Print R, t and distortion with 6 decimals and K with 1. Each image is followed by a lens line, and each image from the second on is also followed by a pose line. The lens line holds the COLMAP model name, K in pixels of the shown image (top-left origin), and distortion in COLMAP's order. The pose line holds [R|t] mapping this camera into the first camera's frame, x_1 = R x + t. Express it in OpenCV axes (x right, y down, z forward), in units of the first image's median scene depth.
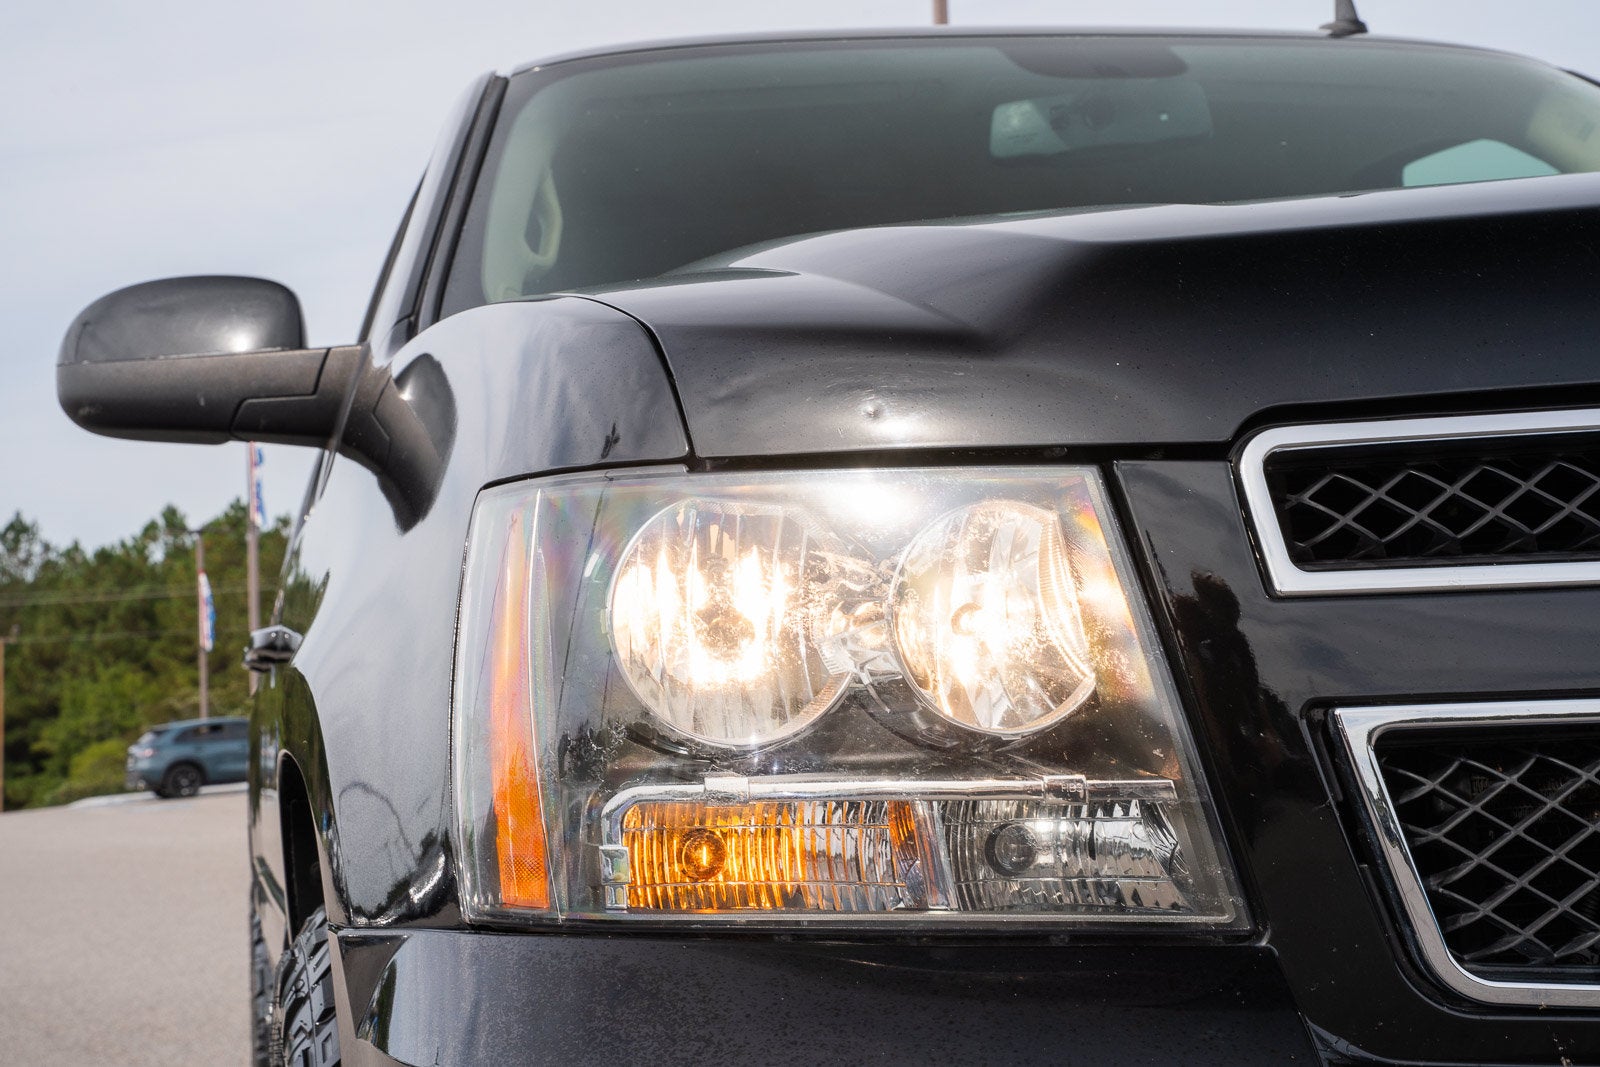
lens RADIAL K [[2547.9, 0, 803.5], [0, 2547.9, 573.8], [0, 0, 1]] dist [0.195699, 0.019417]
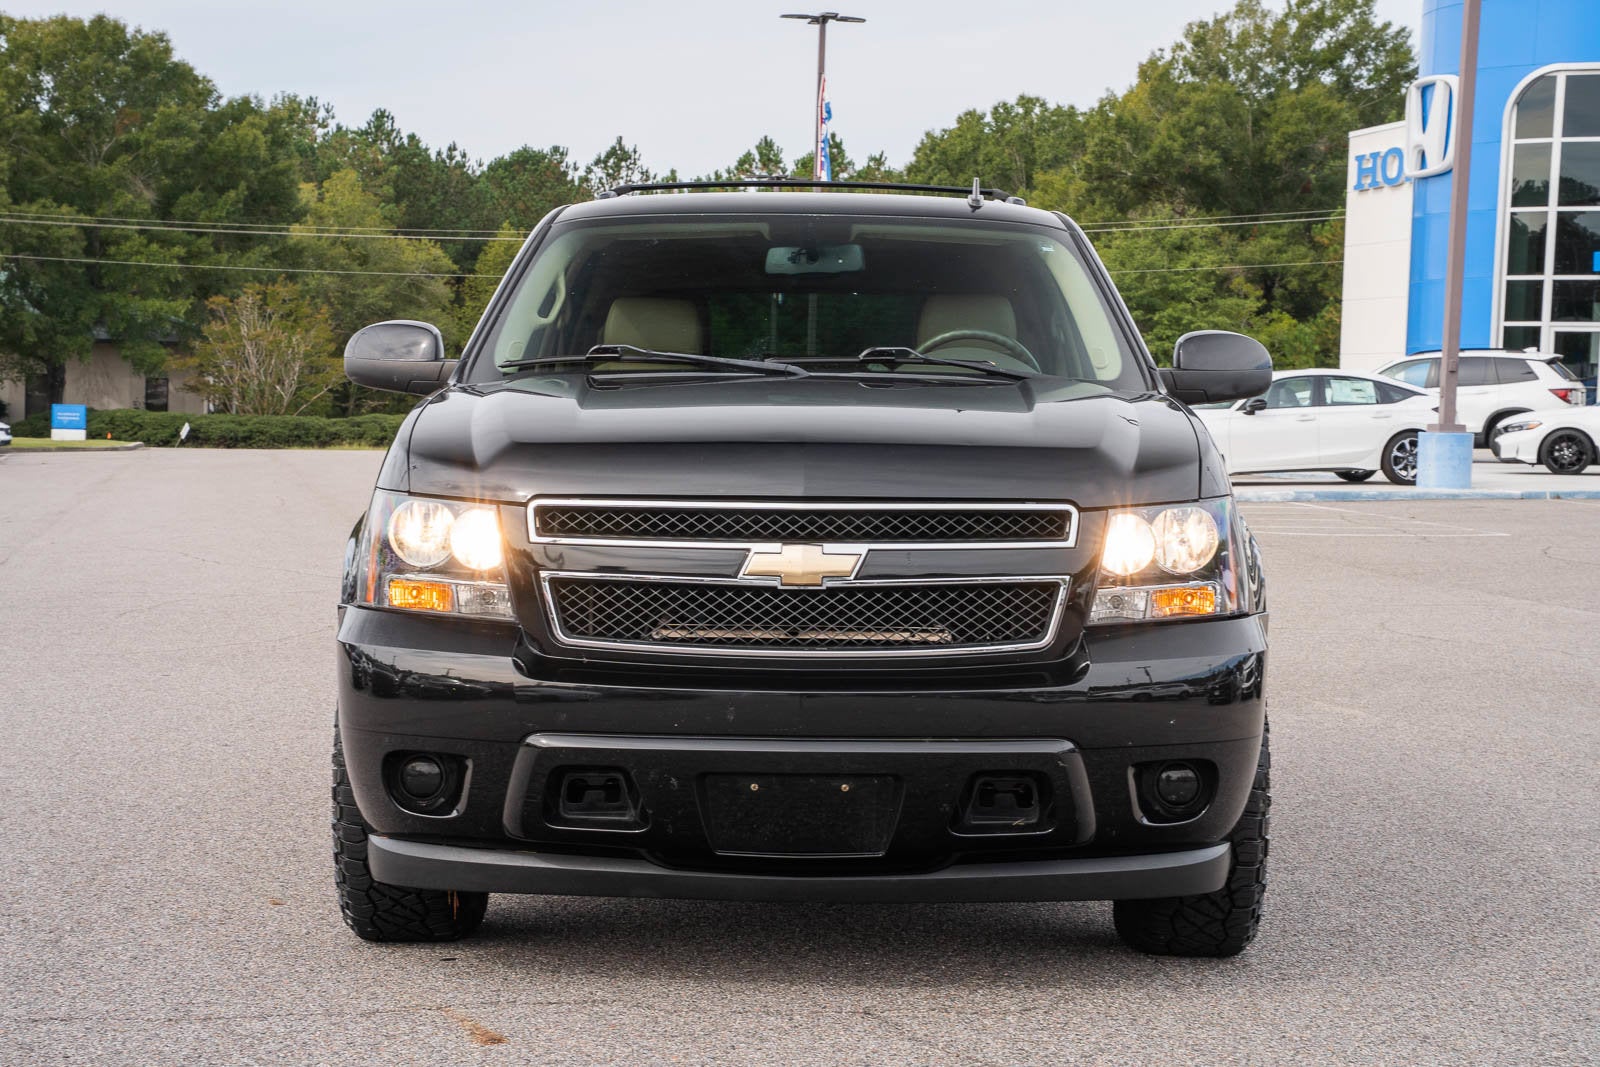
lens RADIAL K [[2642.2, 0, 800.0], [0, 2642.2, 533.5], [0, 0, 1]] dist [0.145182, 0.008496]
pose [[0.974989, 0.078286, -0.208009, 1.437806], [-0.055677, 0.992100, 0.112414, -0.488848], [0.215167, -0.098021, 0.971646, -2.910659]]
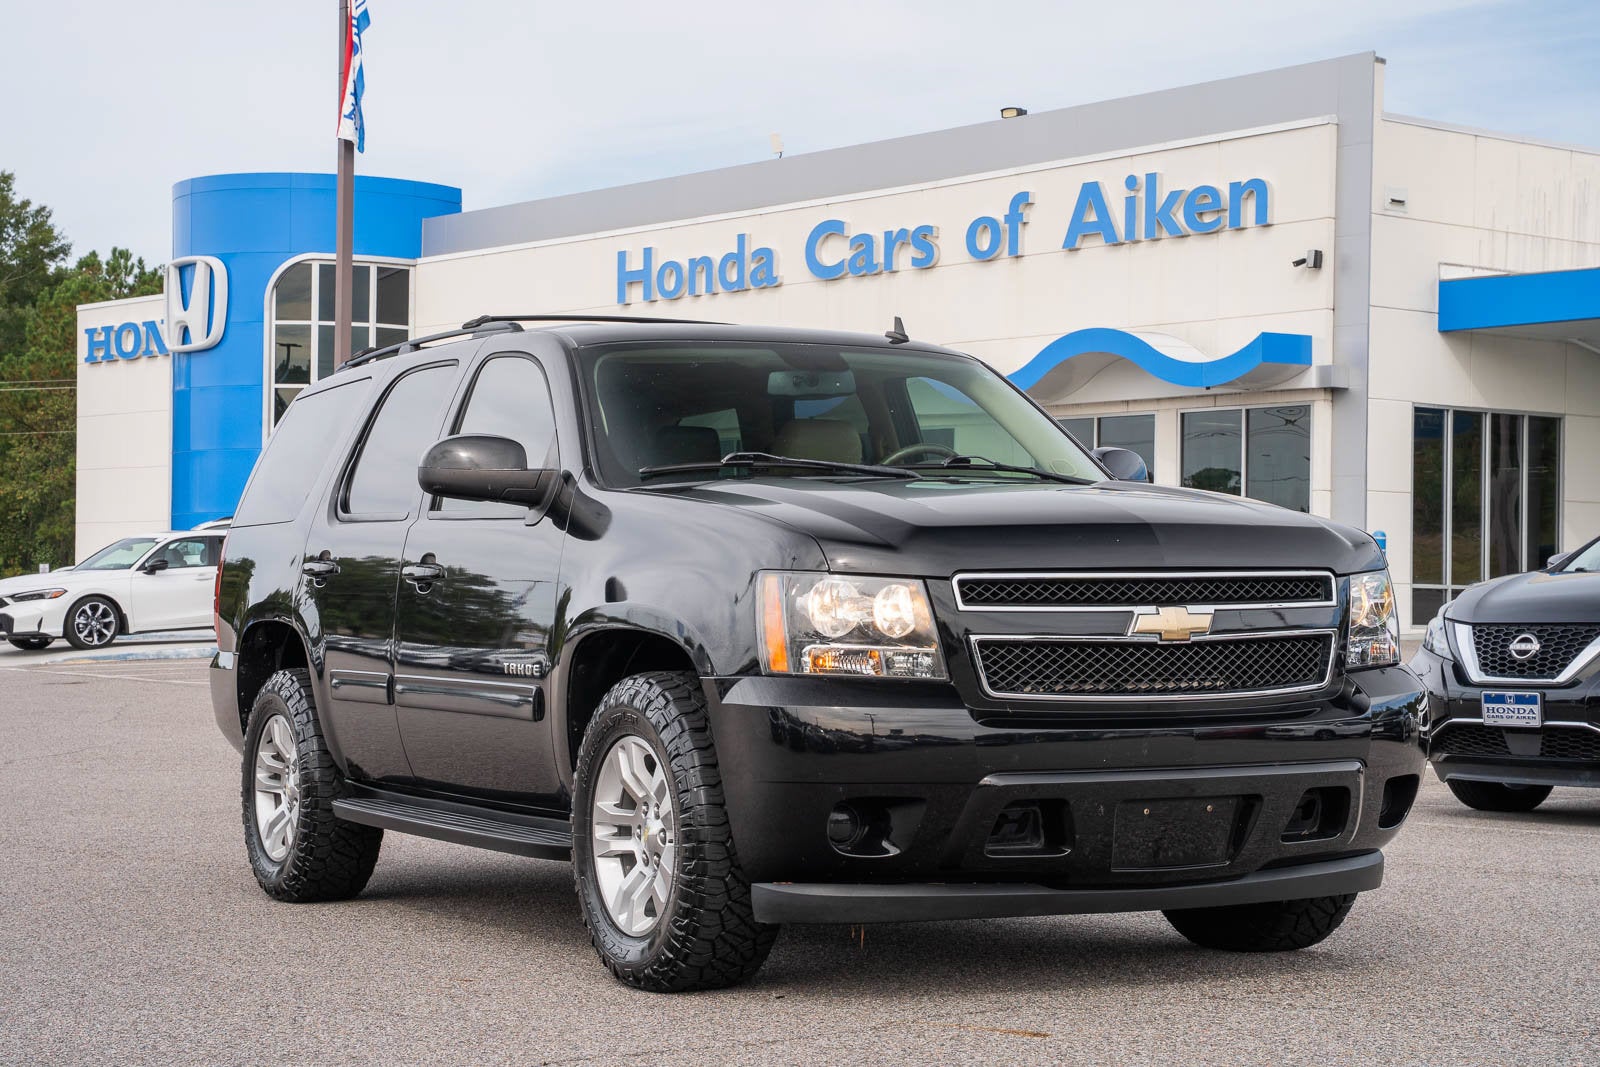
lens RADIAL K [[2547.9, 0, 803.5], [0, 2547.9, 573.8], [0, 0, 1]] dist [0.195699, 0.019417]
pose [[0.963659, 0.053410, 0.261740, -1.283167], [-0.064939, 0.997254, 0.035591, -0.201464], [-0.259121, -0.051295, 0.964482, -3.339609]]
